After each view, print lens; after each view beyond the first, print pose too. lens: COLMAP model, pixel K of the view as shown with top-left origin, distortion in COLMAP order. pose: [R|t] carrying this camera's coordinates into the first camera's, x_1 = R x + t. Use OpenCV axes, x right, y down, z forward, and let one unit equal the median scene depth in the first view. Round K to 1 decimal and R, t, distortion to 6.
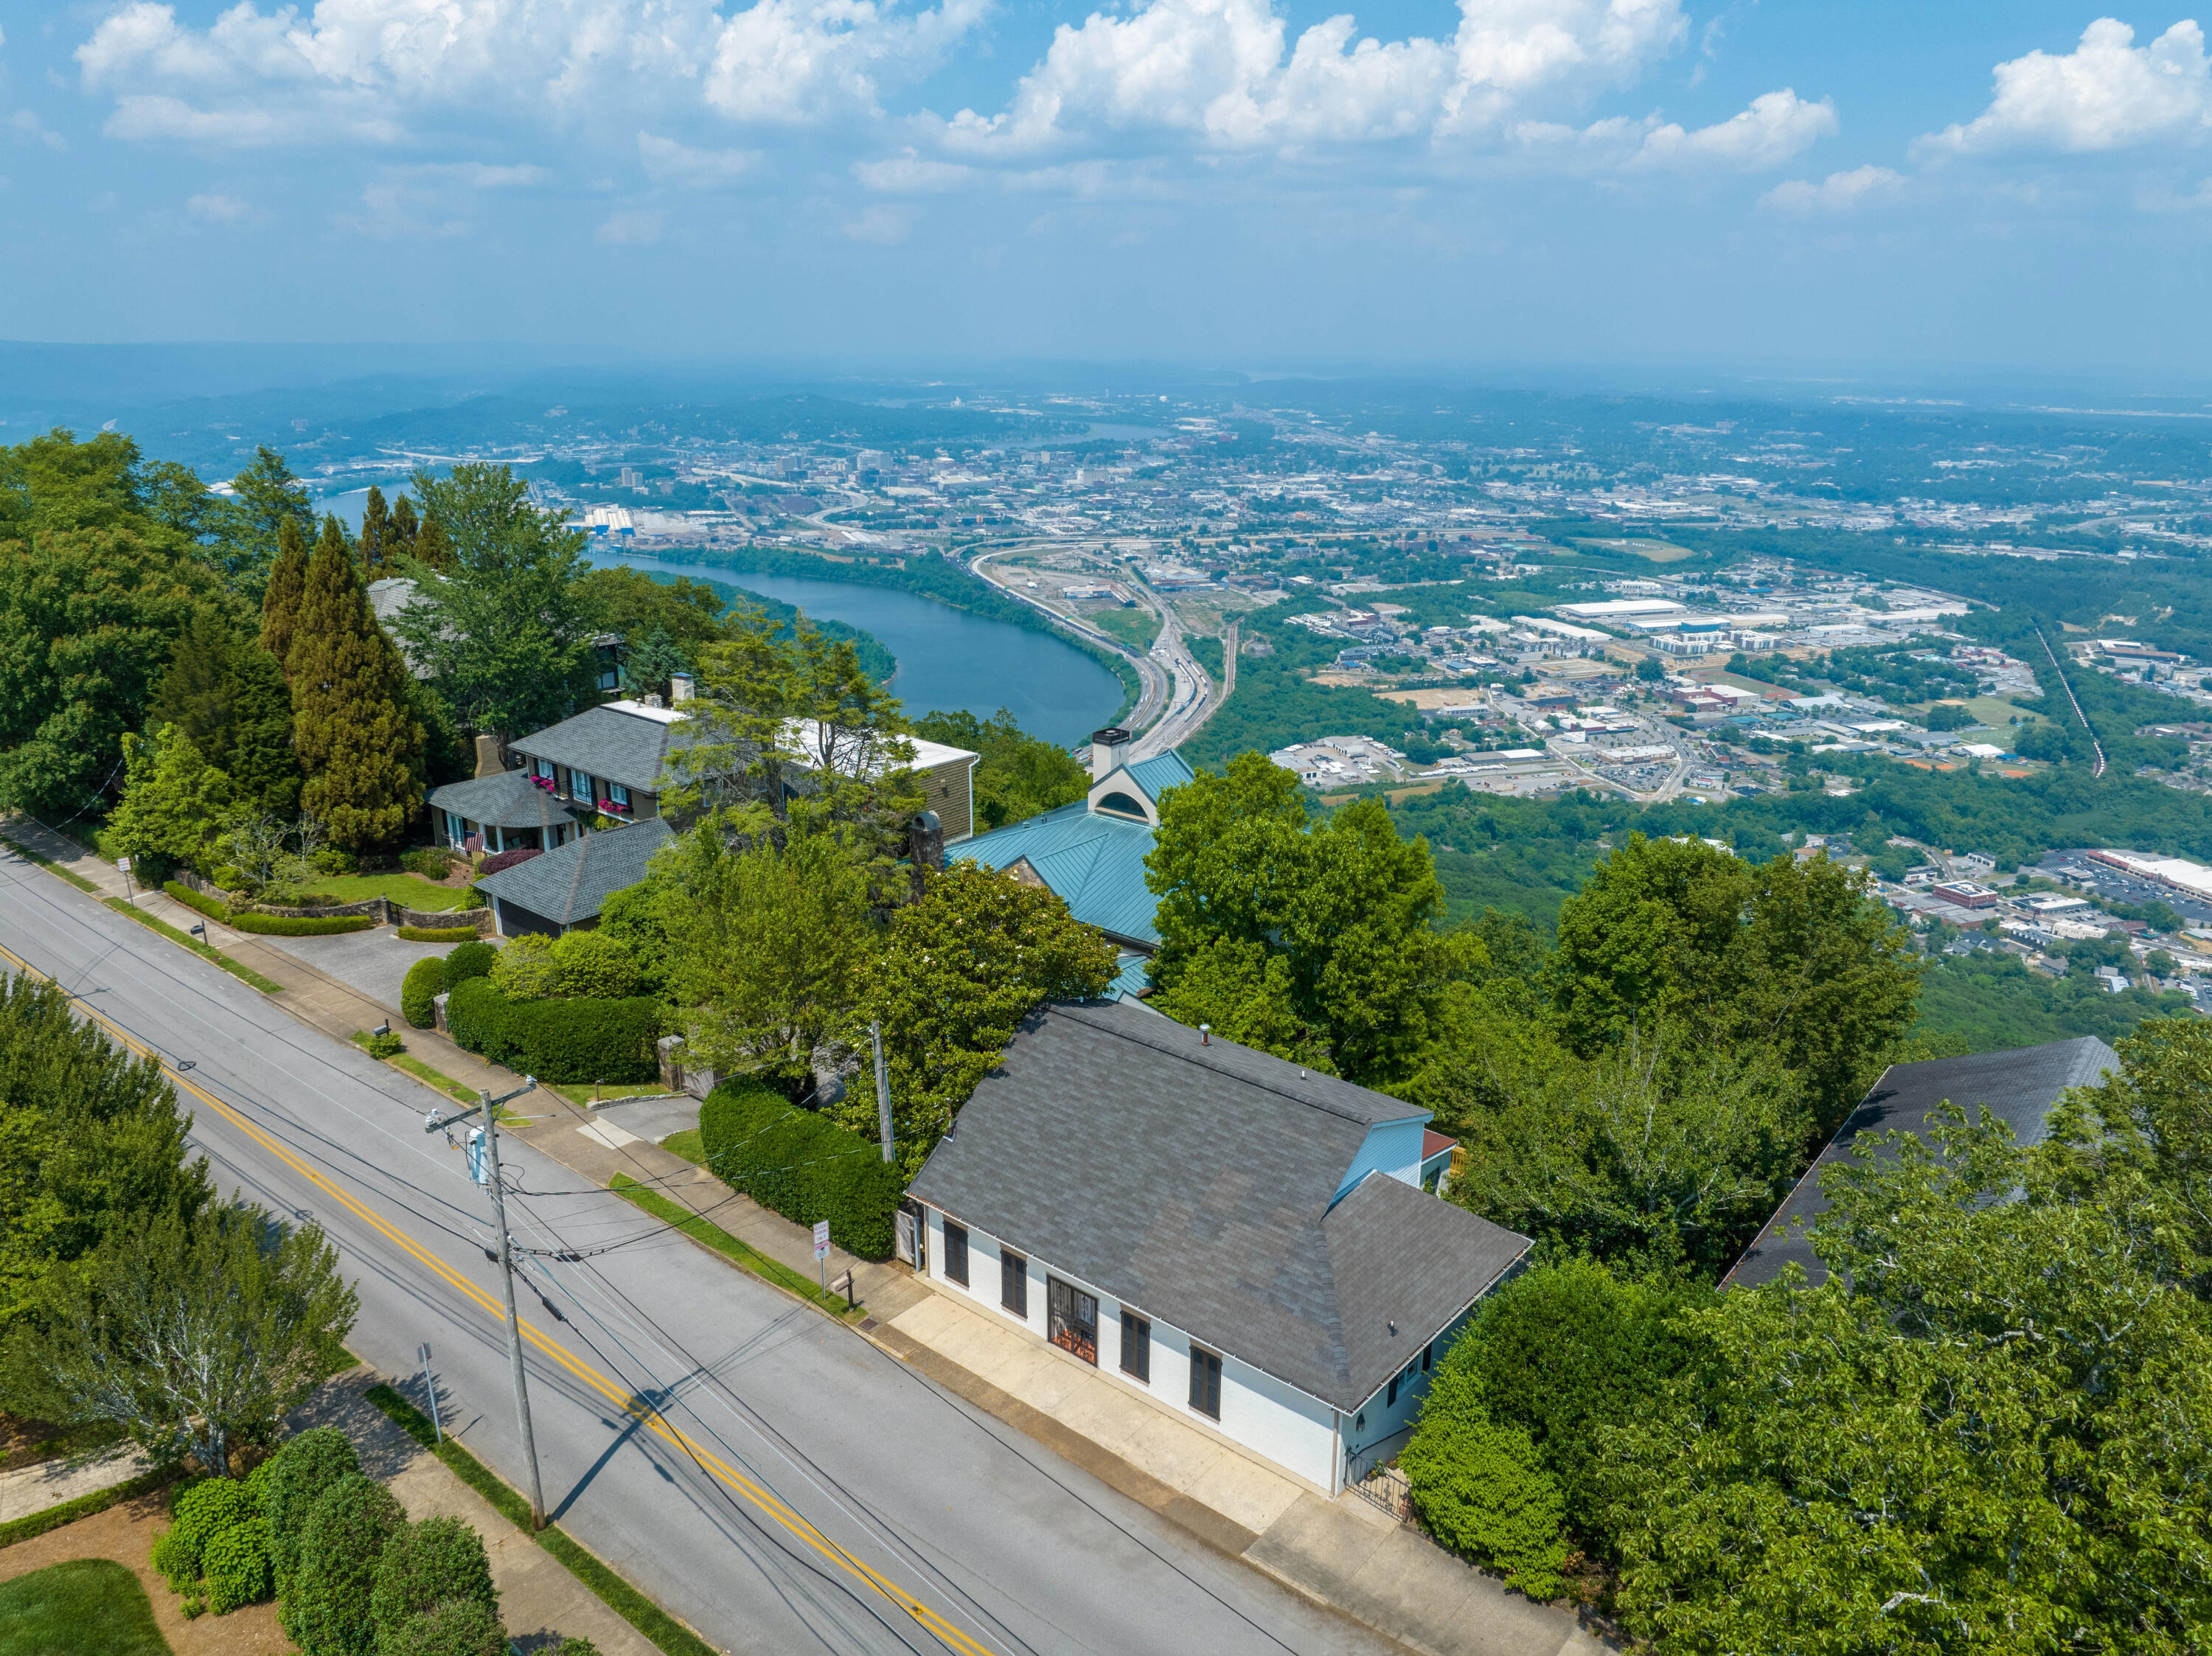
lens RADIAL K [[1587.0, 0, 1110.0], [0, 1587.0, 824.4], [0, 0, 1]] dist [-0.043390, 0.007445]
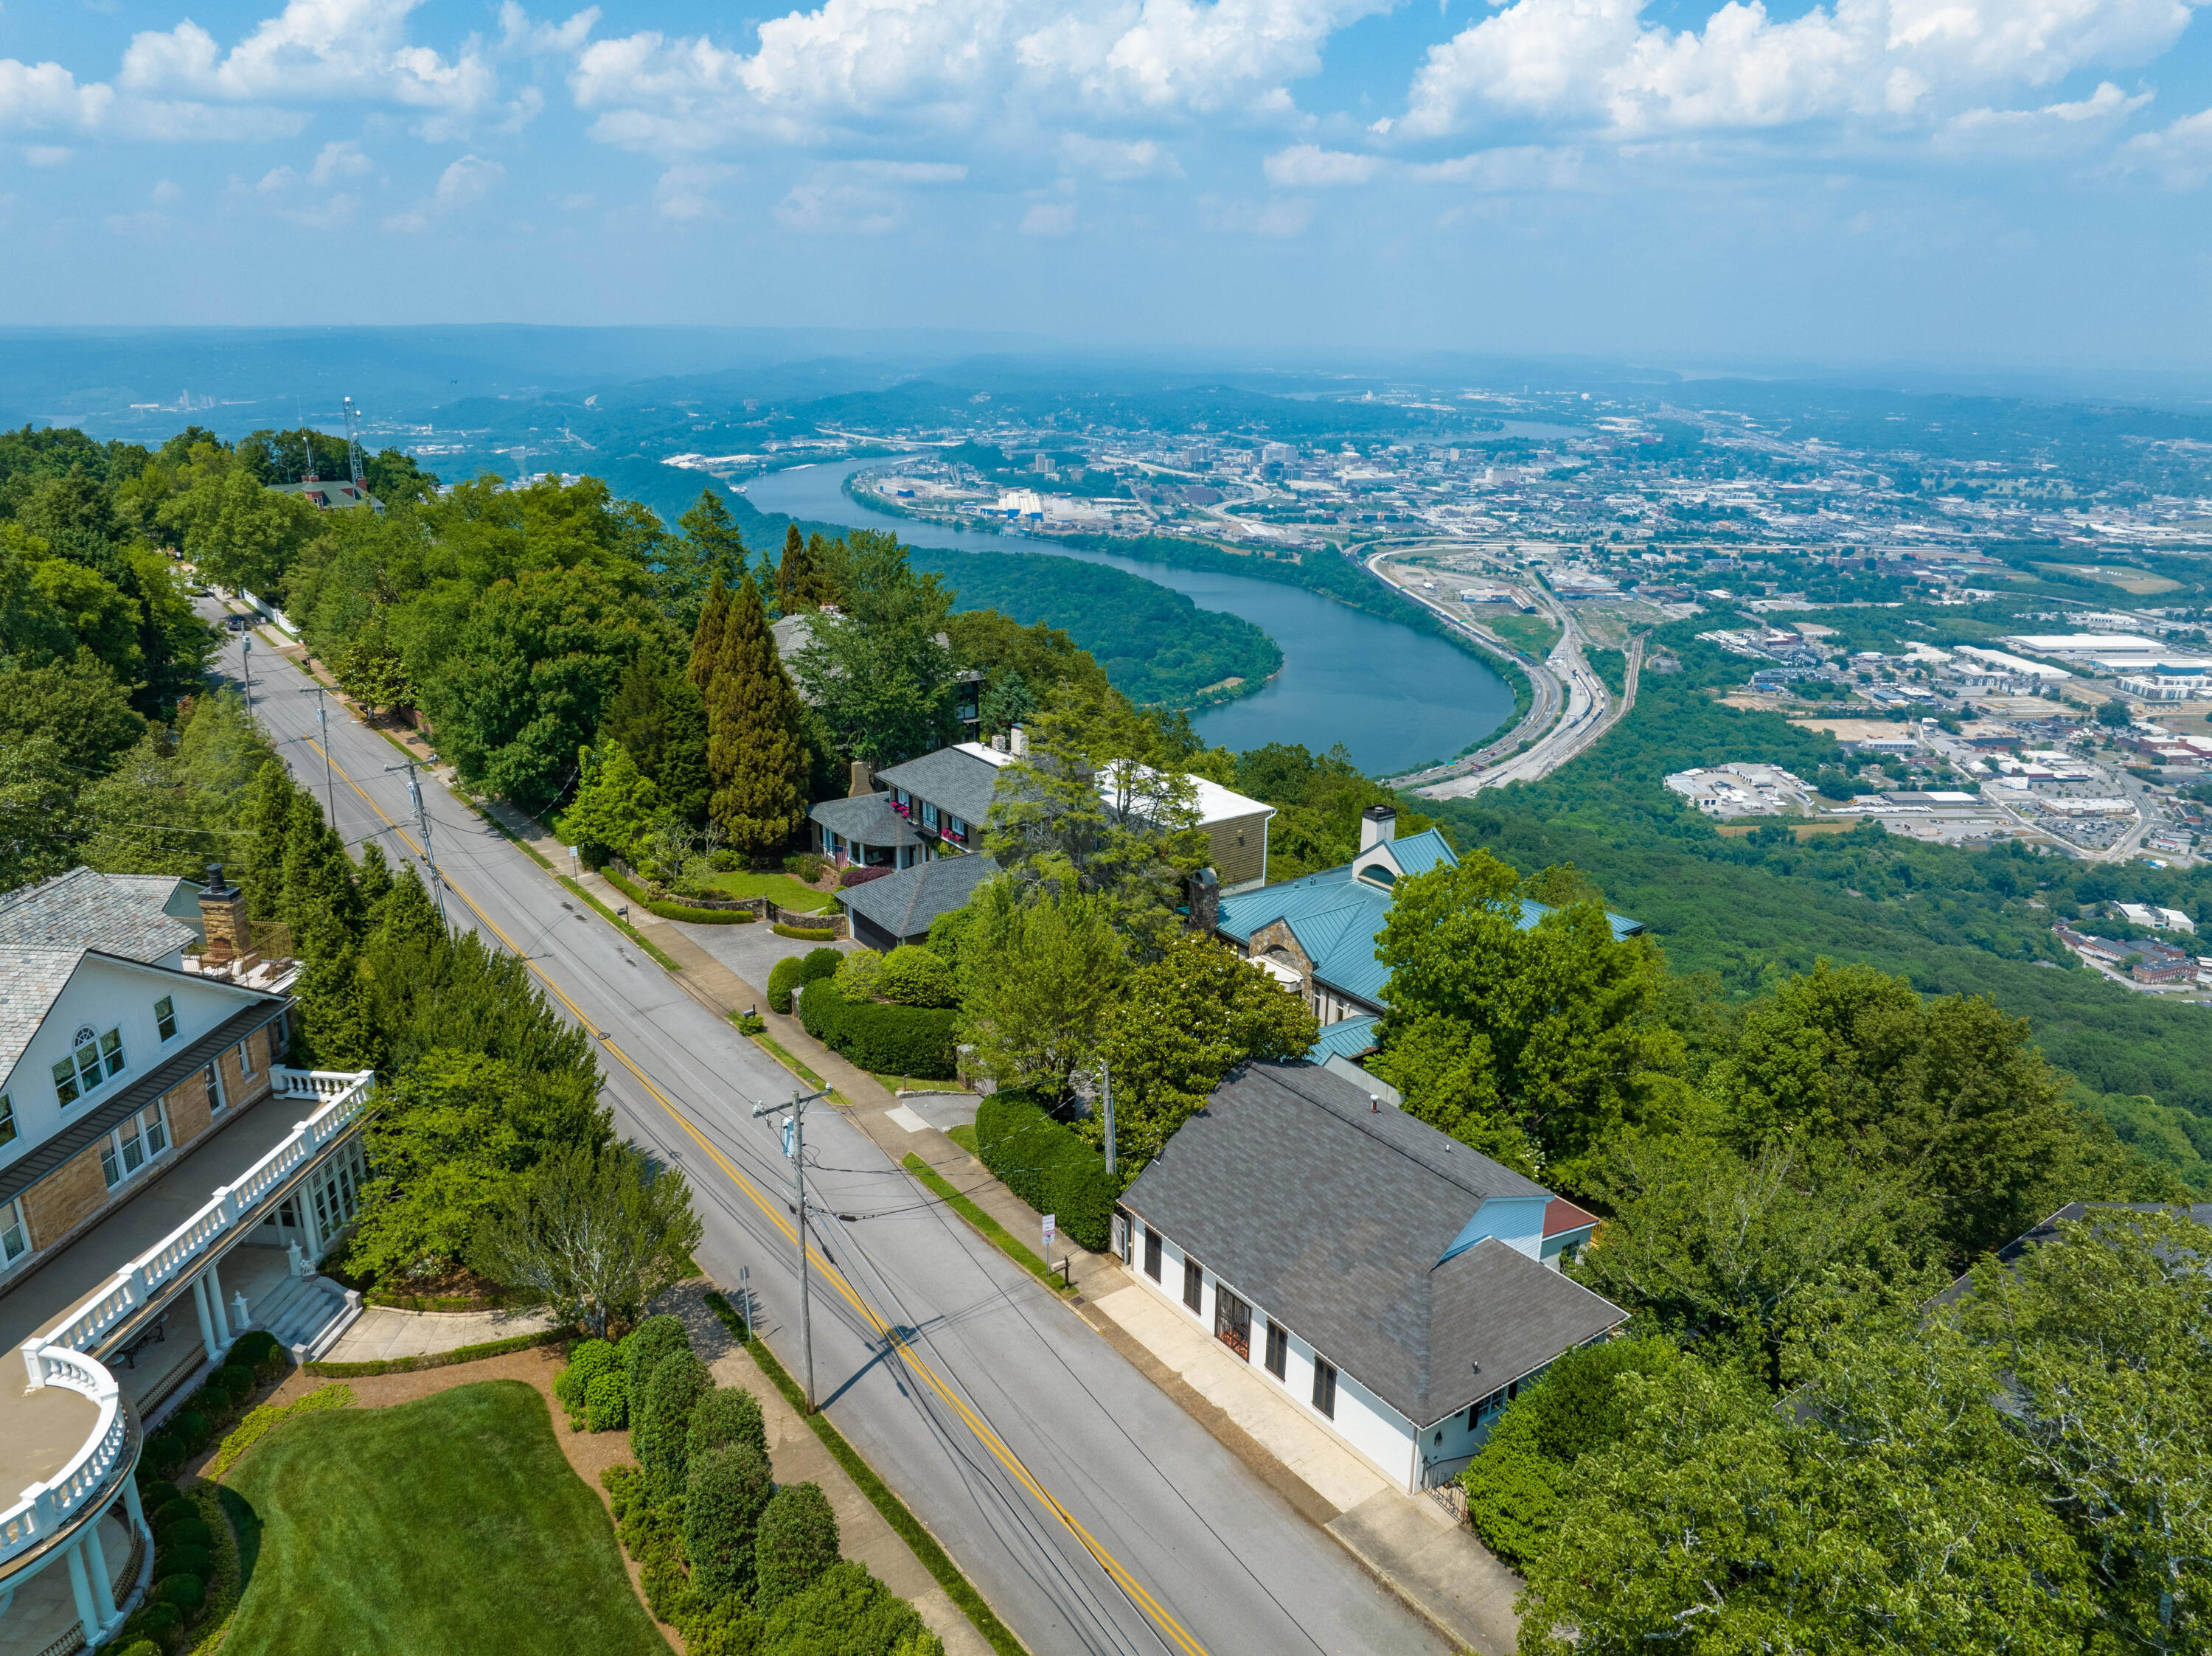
lens RADIAL K [[1587.0, 0, 1095.6], [0, 1587.0, 832.0], [0, 0, 1]] dist [-0.043390, 0.007445]
pose [[0.967055, 0.080990, -0.241342, 0.116194], [-0.079123, 0.996712, 0.017434, -0.068668], [0.241961, 0.002236, 0.970283, -0.191033]]
